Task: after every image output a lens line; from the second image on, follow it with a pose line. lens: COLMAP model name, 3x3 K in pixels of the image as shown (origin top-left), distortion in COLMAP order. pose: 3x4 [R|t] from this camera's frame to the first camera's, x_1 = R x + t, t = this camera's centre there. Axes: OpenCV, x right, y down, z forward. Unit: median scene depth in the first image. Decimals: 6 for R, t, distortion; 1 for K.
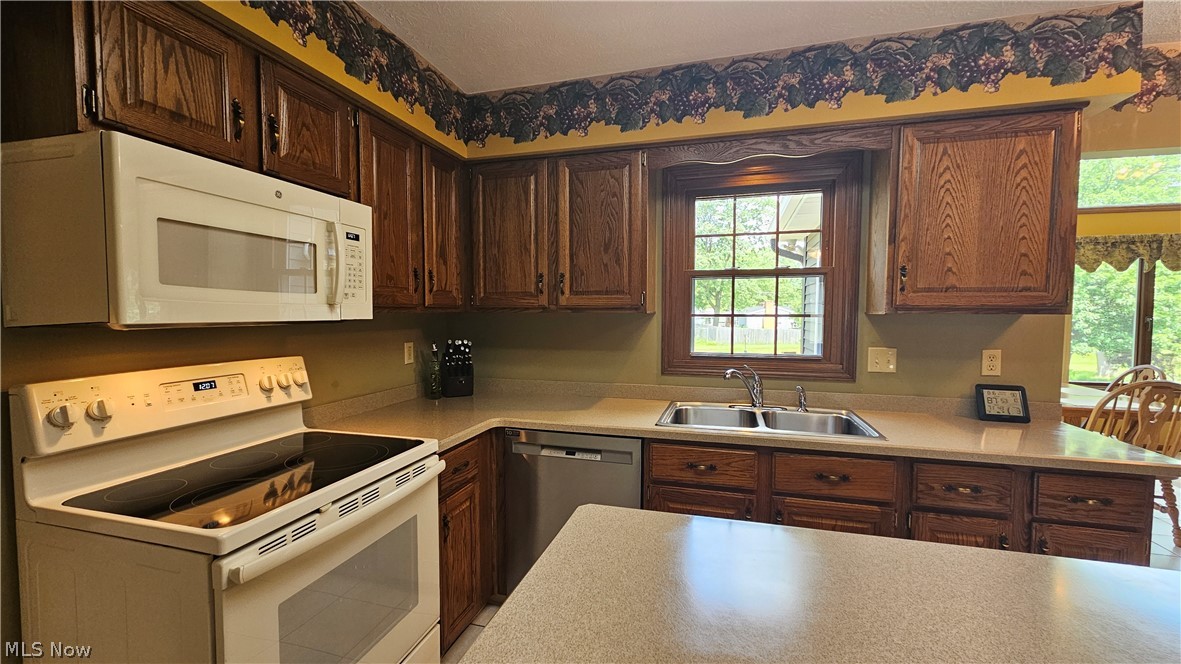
lens RADIAL K [[480.1, 0, 587.2], [0, 480.1, 339.5], [0, 0, 1]] dist [-0.001956, 0.000074]
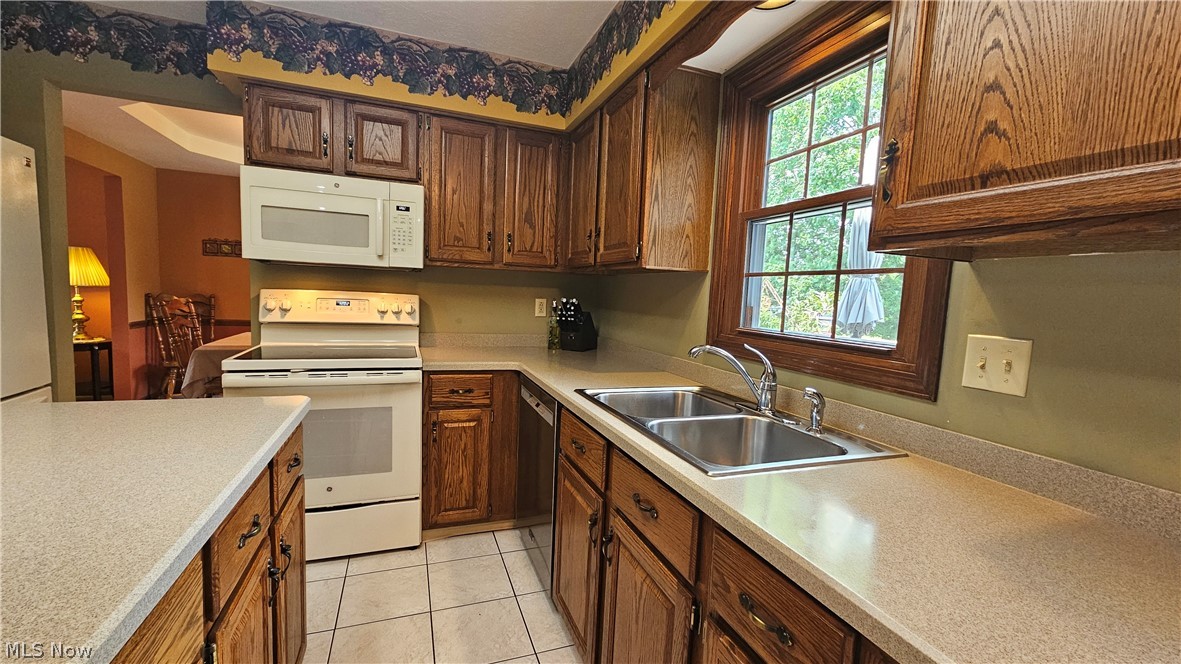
lens RADIAL K [[480.1, 0, 587.2], [0, 480.1, 339.5], [0, 0, 1]] dist [-0.001956, 0.000074]
pose [[0.601457, 0.102966, -0.792242, 0.888992], [-0.088894, 0.994127, 0.061717, 0.031707], [0.793944, 0.033305, 0.607078, 0.508434]]
